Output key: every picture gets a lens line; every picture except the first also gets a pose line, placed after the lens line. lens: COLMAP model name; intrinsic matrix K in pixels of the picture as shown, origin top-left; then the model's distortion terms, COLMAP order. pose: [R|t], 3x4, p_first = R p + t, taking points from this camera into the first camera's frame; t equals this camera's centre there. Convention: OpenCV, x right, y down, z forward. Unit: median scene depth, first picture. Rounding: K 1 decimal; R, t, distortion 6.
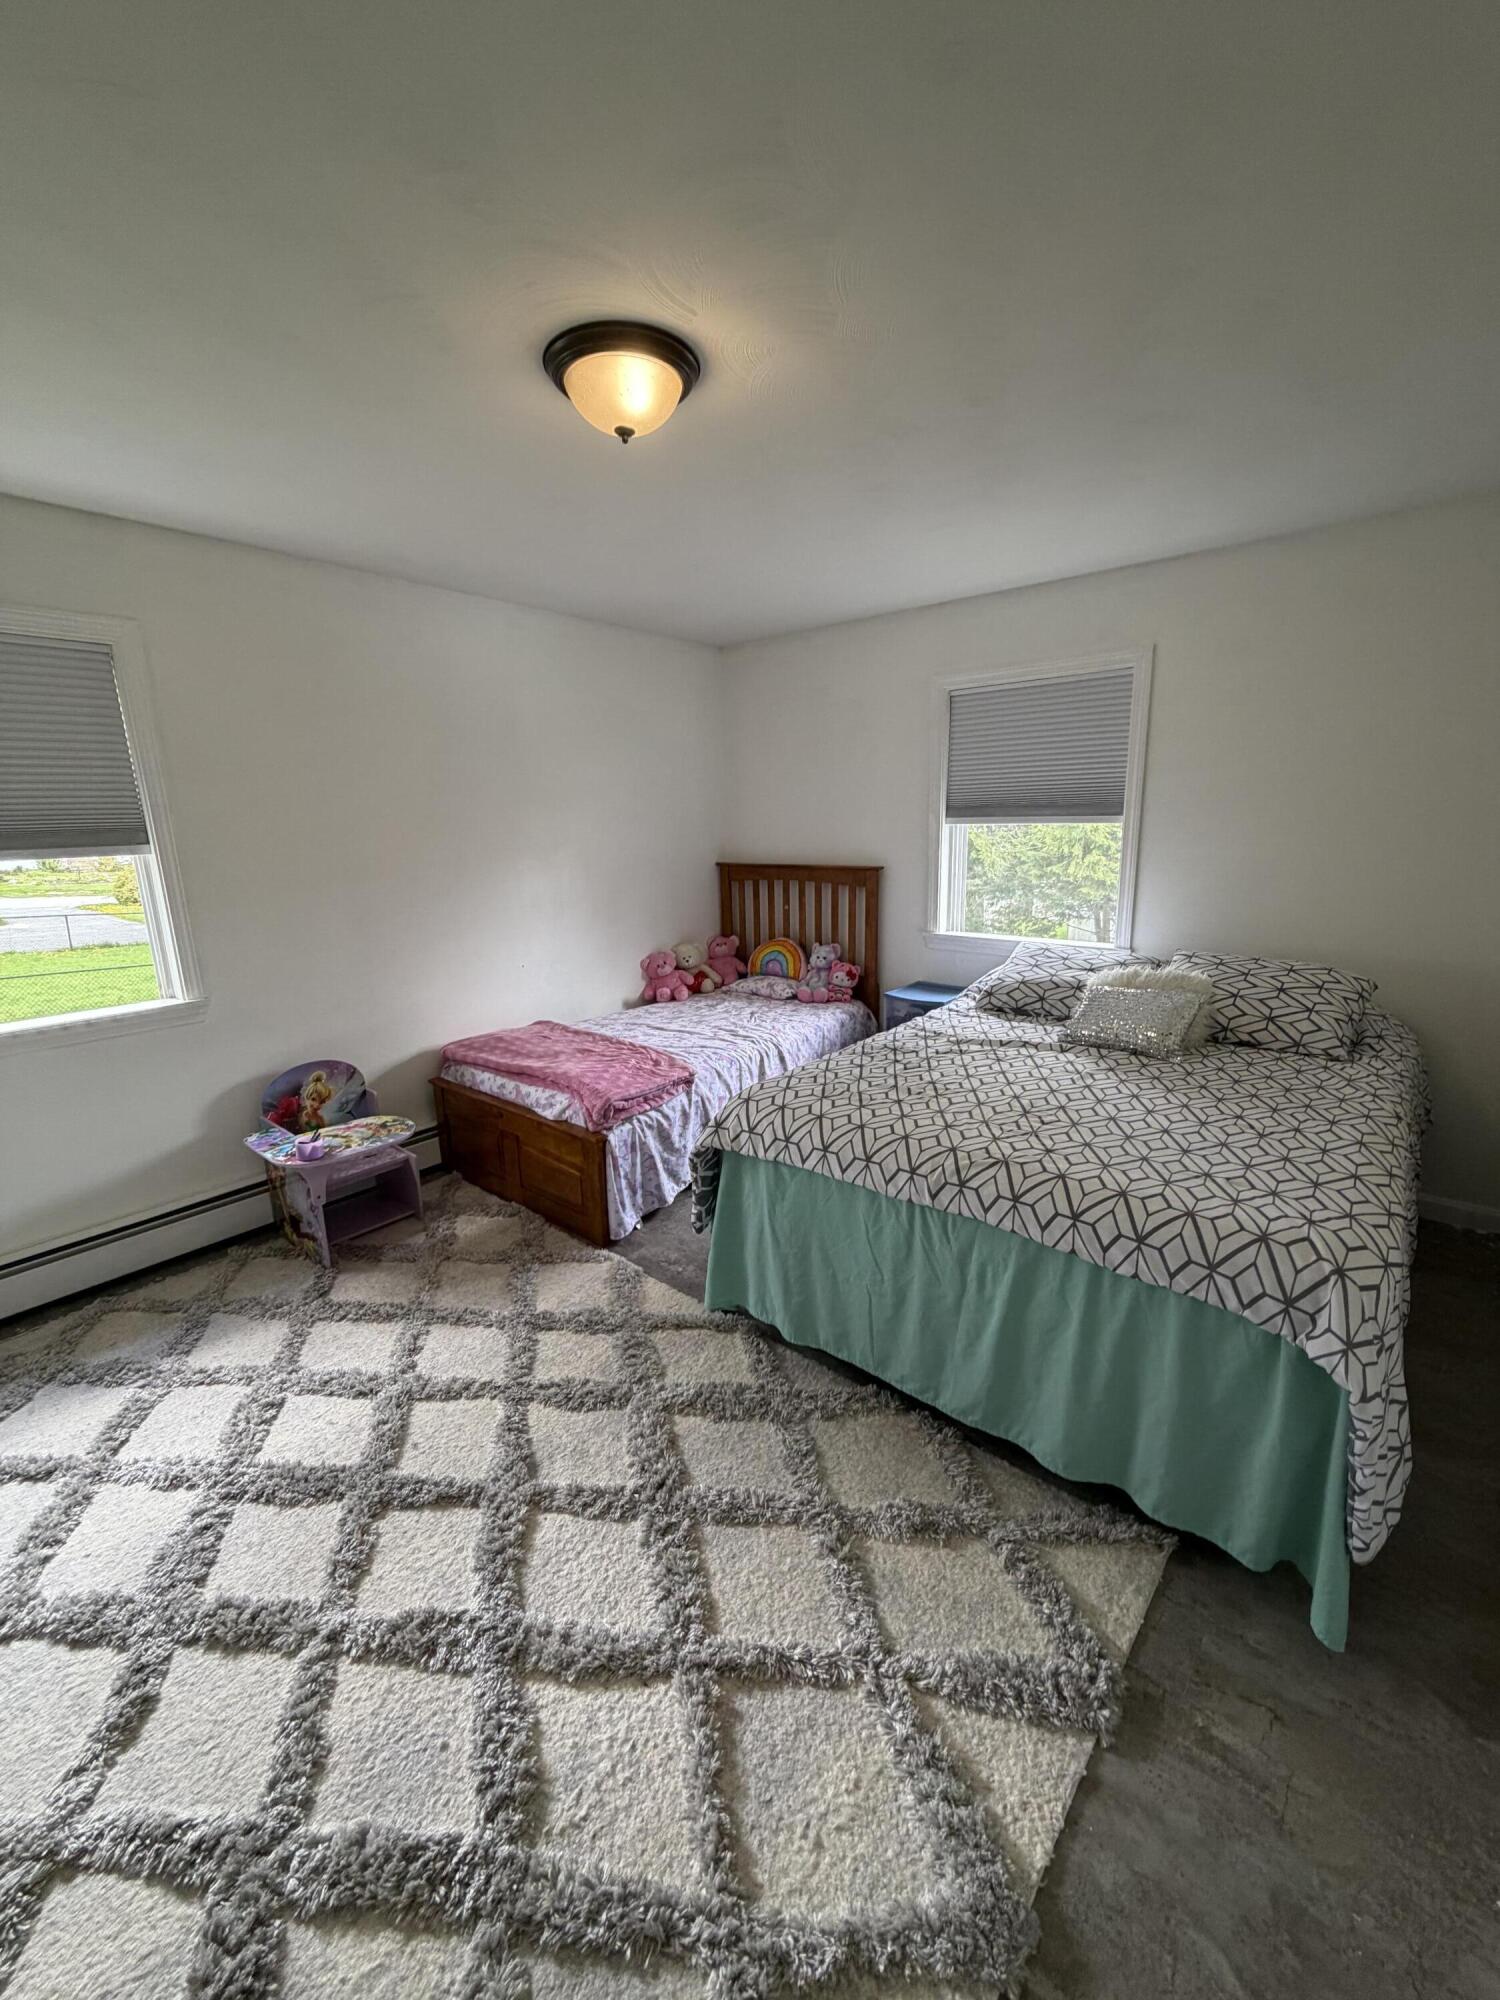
lens RADIAL K [[797.8, 0, 750.1], [0, 797.8, 993.9], [0, 0, 1]] dist [0.000489, 0.000146]
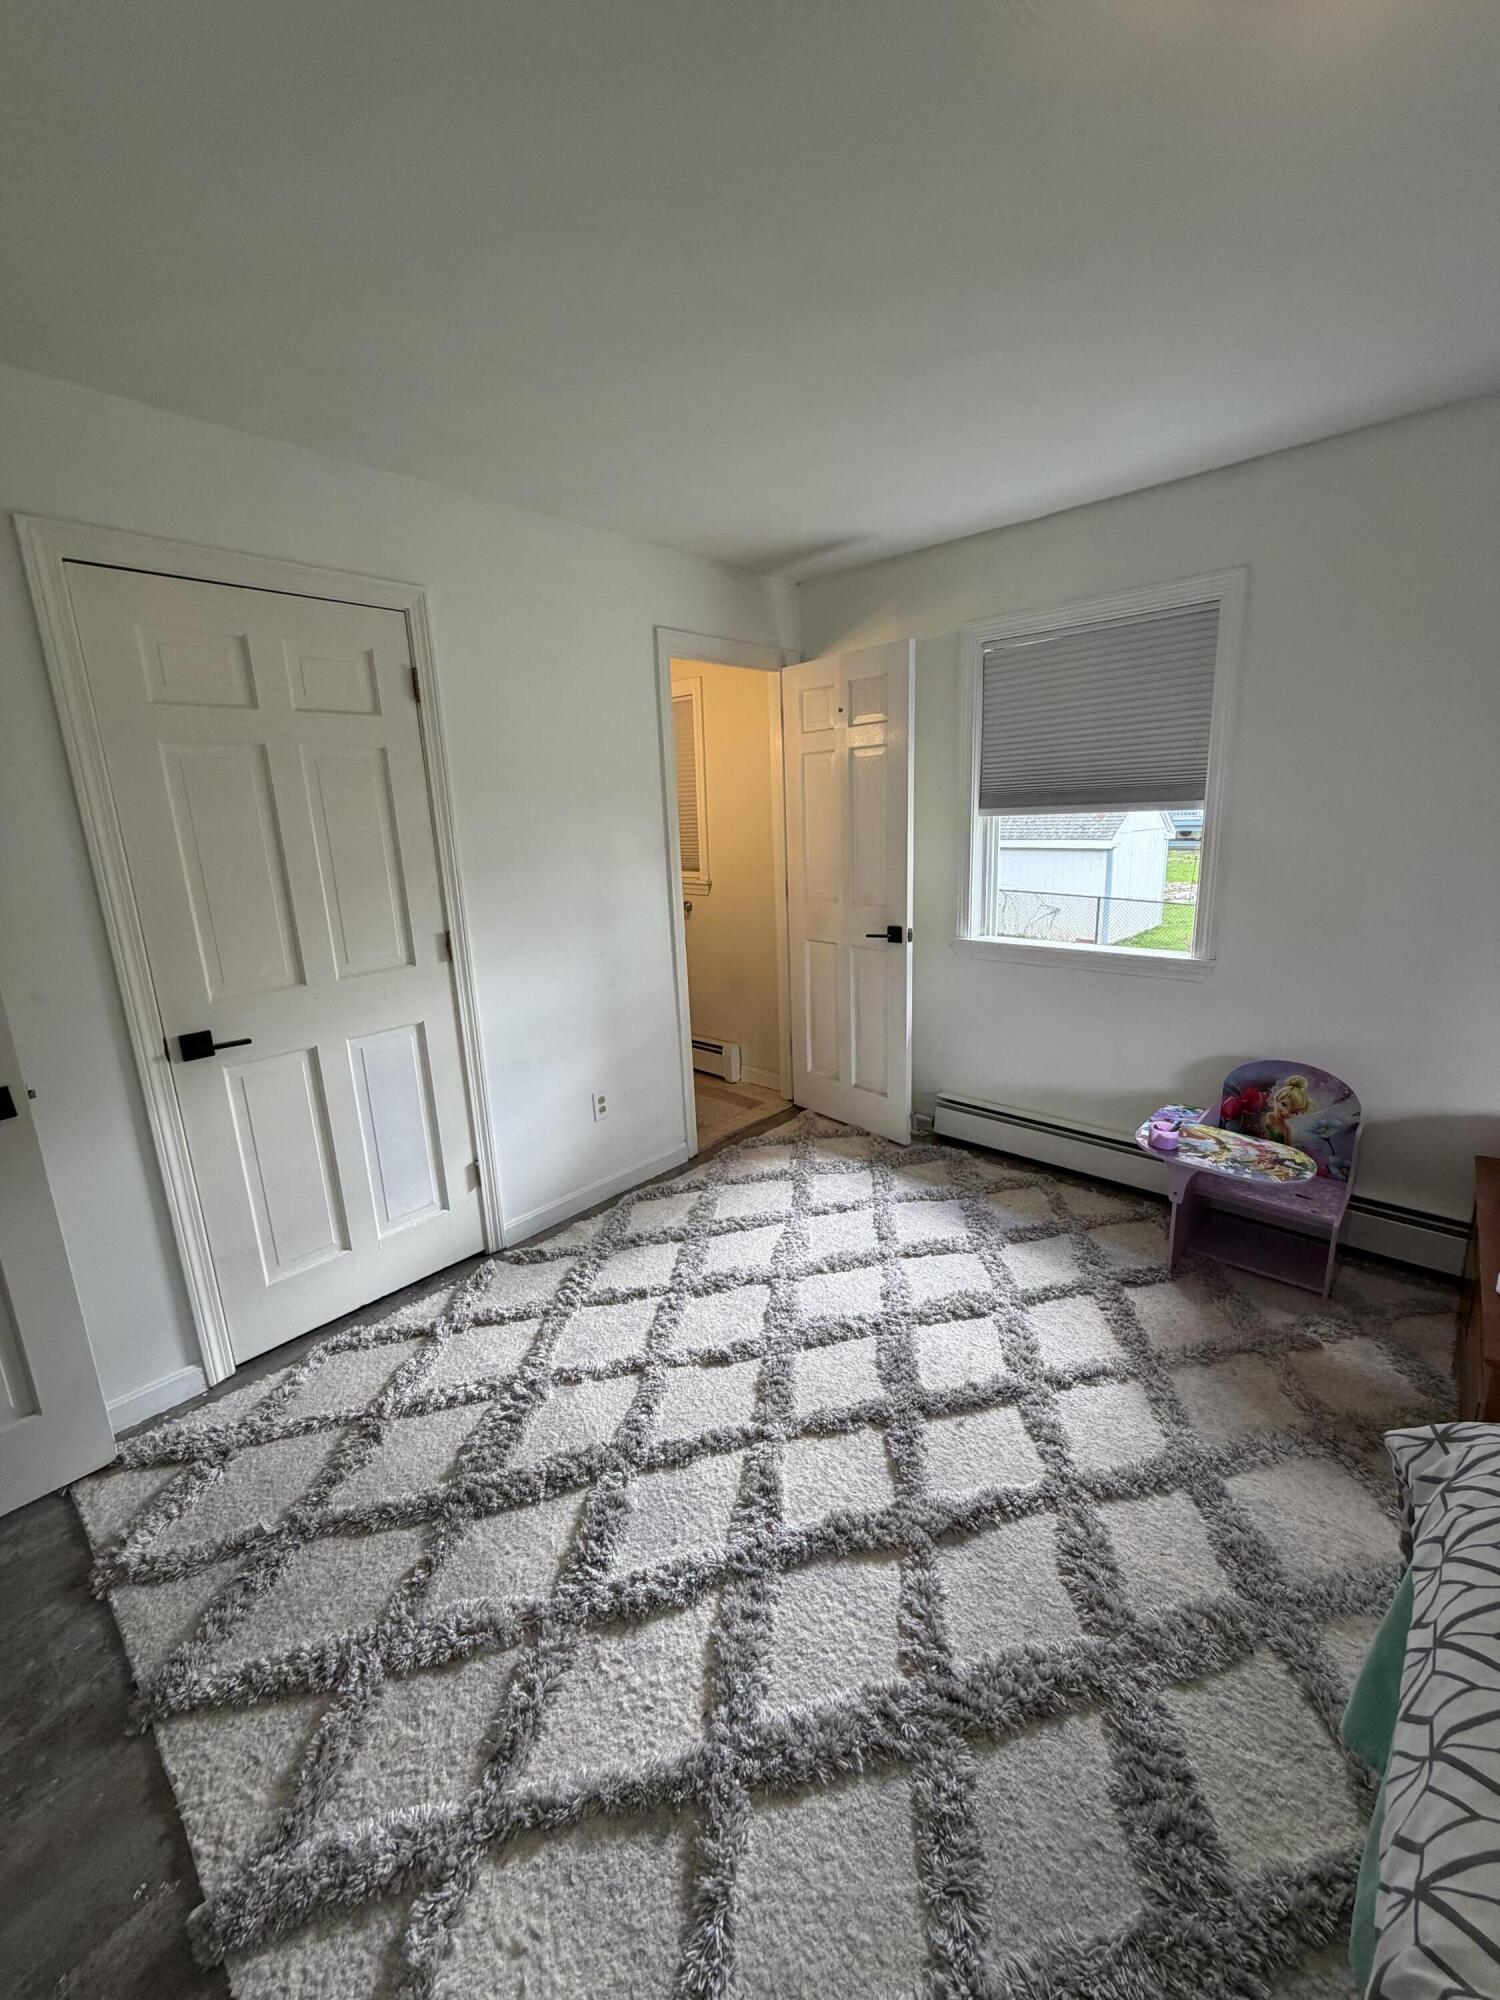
lens RADIAL K [[797.8, 0, 750.1], [0, 797.8, 993.9], [0, 0, 1]] dist [0.000489, 0.000146]
pose [[-0.033750, 0.251066, -0.967381, 0.445249], [-0.180404, 0.950503, 0.252979, -0.154935], [0.983013, 0.183058, 0.013214, 0.690782]]
